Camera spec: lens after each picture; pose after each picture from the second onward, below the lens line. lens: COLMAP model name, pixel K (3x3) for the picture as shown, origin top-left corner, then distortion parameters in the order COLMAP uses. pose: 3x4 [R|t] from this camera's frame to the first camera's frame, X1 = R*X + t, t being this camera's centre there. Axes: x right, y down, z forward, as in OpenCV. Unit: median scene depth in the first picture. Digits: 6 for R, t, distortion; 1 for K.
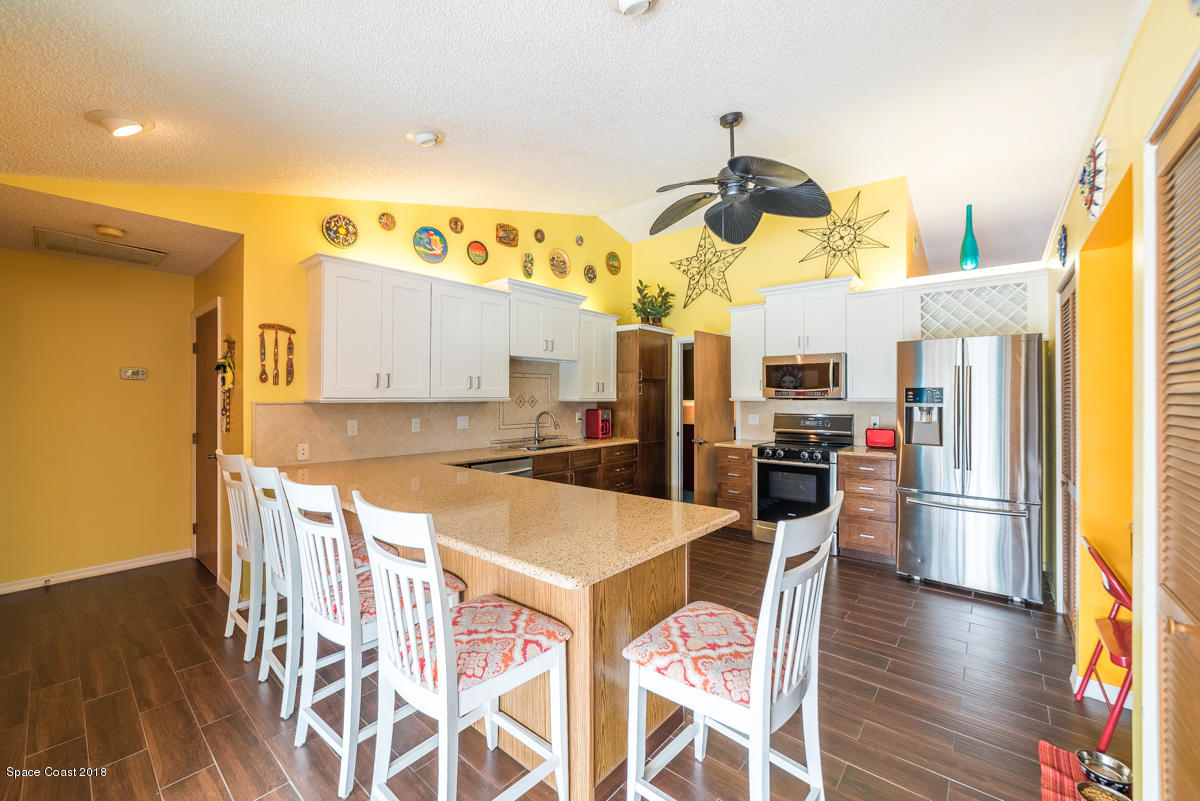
lens RADIAL K [[466.2, 0, 598.3], [0, 466.2, 396.8], [0, 0, 1]] dist [-0.026796, 0.008493]
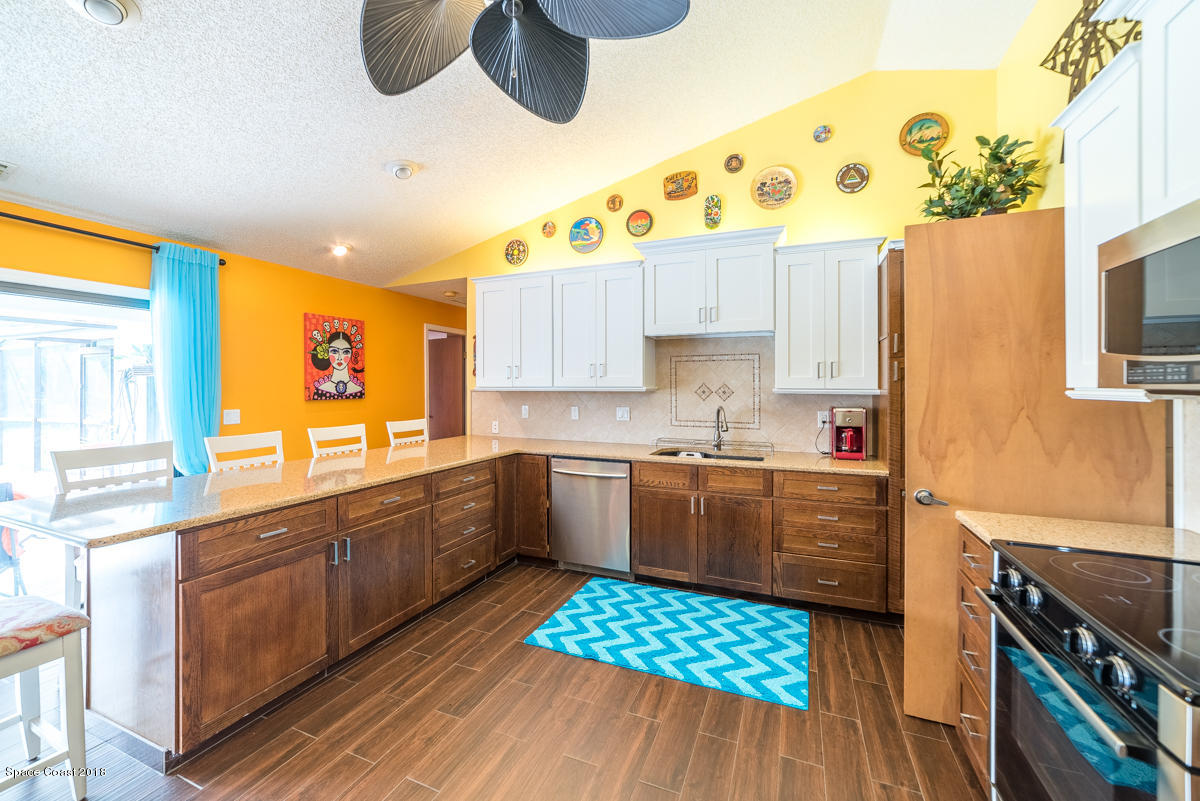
lens RADIAL K [[466.2, 0, 598.3], [0, 466.2, 396.8], [0, 0, 1]] dist [-0.026796, 0.008493]
pose [[0.316619, 0.019553, -0.948351, 0.559185], [-0.001269, 0.999795, 0.020190, 0.002379], [0.948552, -0.005189, 0.316580, 0.644209]]
